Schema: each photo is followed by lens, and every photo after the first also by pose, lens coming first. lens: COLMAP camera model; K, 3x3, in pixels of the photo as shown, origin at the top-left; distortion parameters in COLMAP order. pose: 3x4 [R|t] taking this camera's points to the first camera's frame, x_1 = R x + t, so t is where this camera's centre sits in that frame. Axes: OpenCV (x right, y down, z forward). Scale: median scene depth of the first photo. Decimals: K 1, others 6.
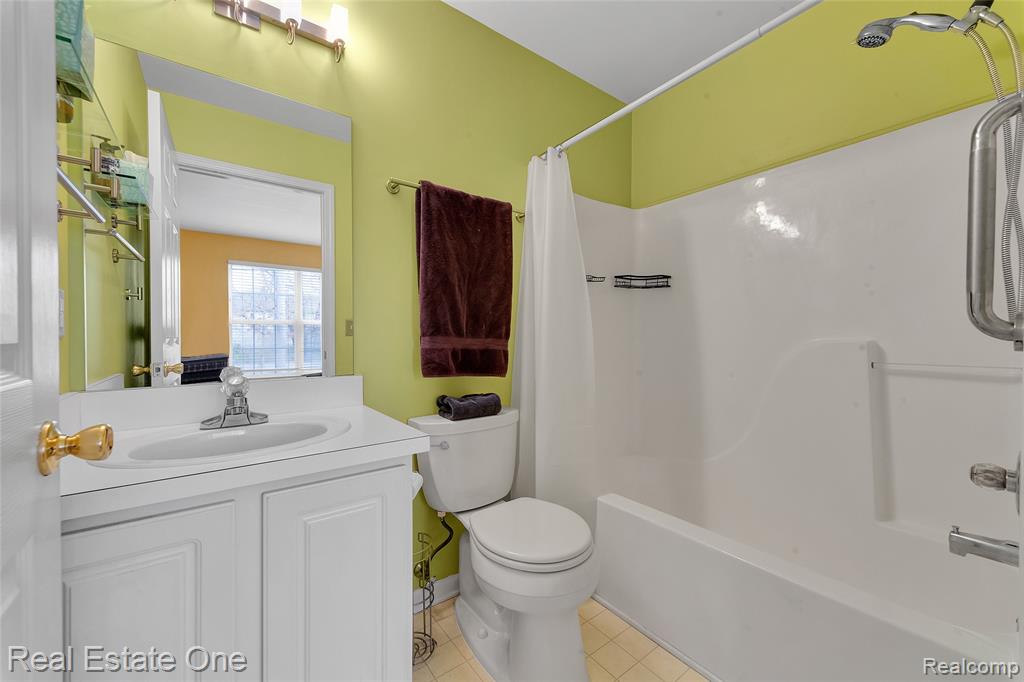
lens RADIAL K [[398.0, 0, 507.6], [0, 398.0, 337.8], [0, 0, 1]] dist [0.007514, -0.000841]
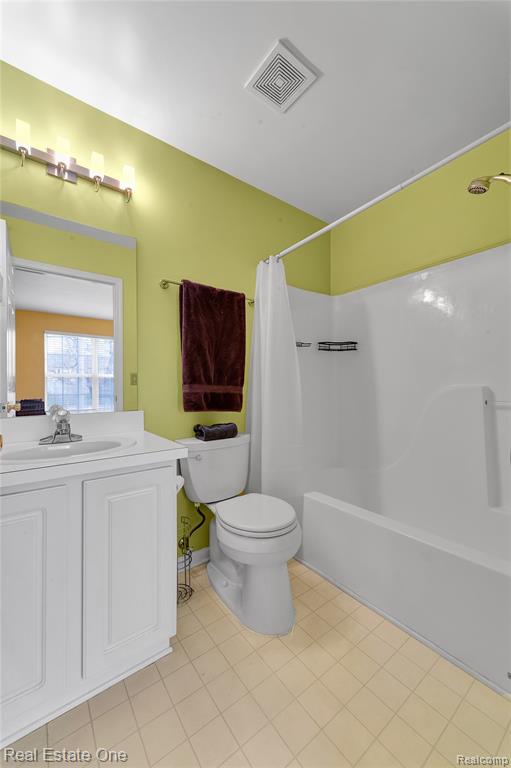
lens RADIAL K [[299.4, 0, 253.1], [0, 299.4, 382.7], [0, 0, 1]] dist [0.003273, 0.000367]
pose [[0.999951, -0.003981, 0.009043, 0.032150], [0.004106, 0.999896, -0.013817, 0.006780], [-0.008987, 0.013853, 0.999864, -0.111992]]
